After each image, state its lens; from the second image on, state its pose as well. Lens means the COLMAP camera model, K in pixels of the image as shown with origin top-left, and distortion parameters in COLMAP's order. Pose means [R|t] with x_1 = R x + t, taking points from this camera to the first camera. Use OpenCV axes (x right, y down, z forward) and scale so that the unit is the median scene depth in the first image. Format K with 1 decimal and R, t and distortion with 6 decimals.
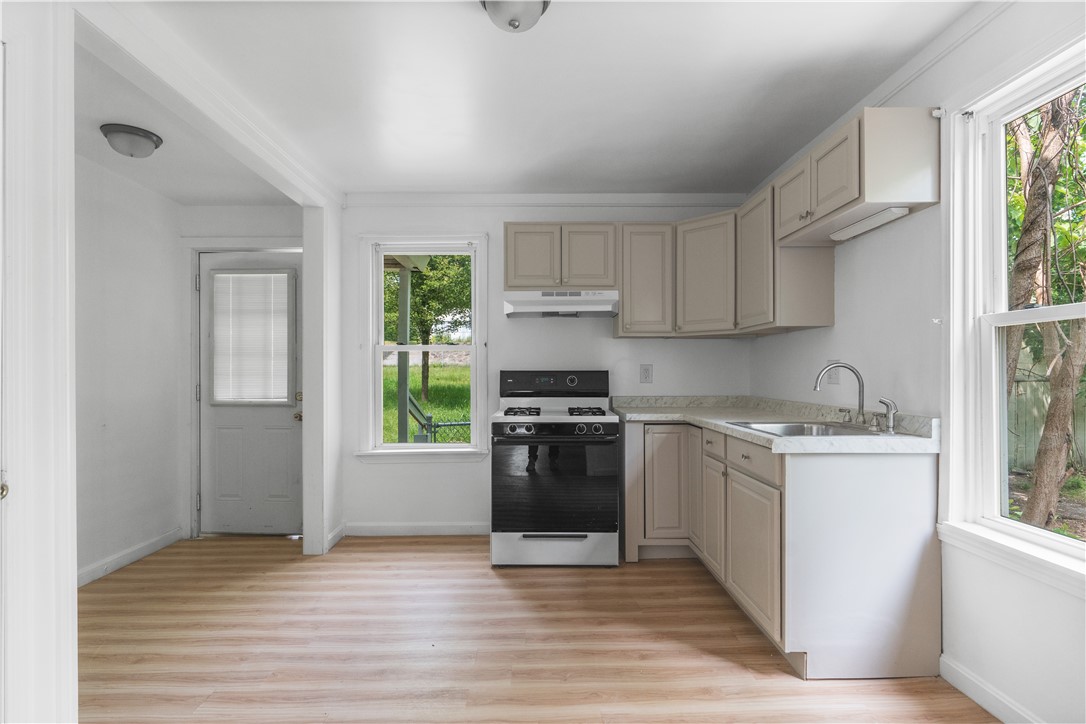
lens RADIAL K [[558.3, 0, 542.1], [0, 558.3, 367.4], [0, 0, 1]] dist [0.000338, 0.003455]
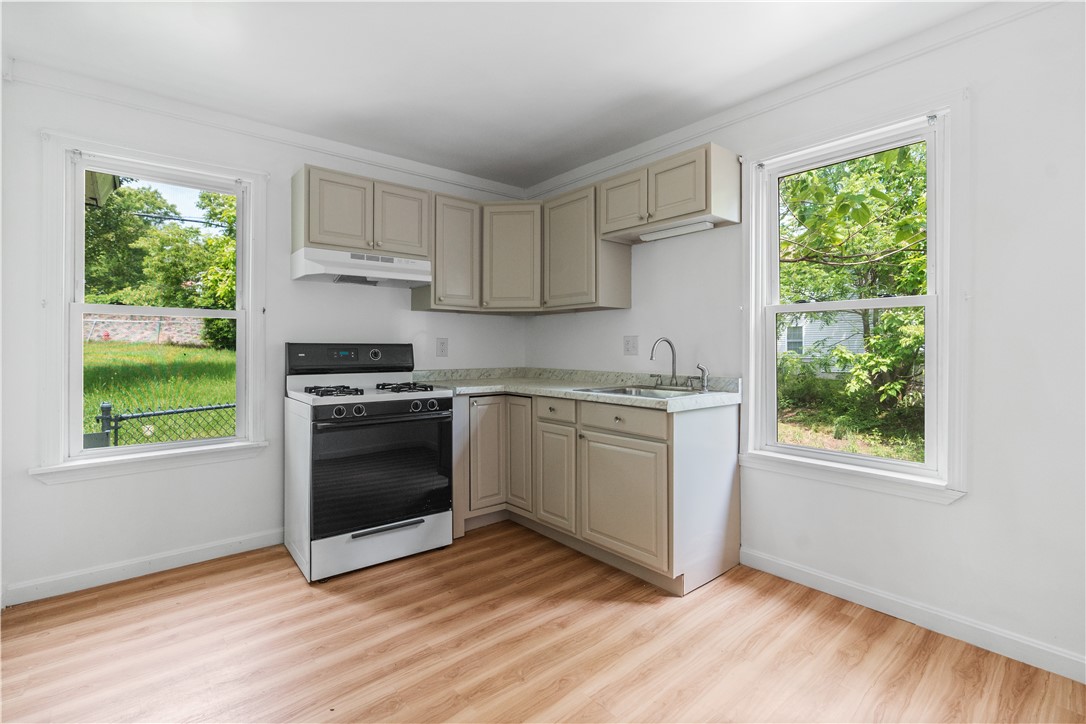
lens RADIAL K [[501.9, 0, 551.0], [0, 501.9, 342.5], [0, 0, 1]] dist [-0.001588, 0.002101]
pose [[0.771117, 0.009146, 0.636628, -0.286674], [-0.006282, 0.999957, -0.006757, 0.008823], [-0.636662, 0.001211, 0.771142, 0.214565]]
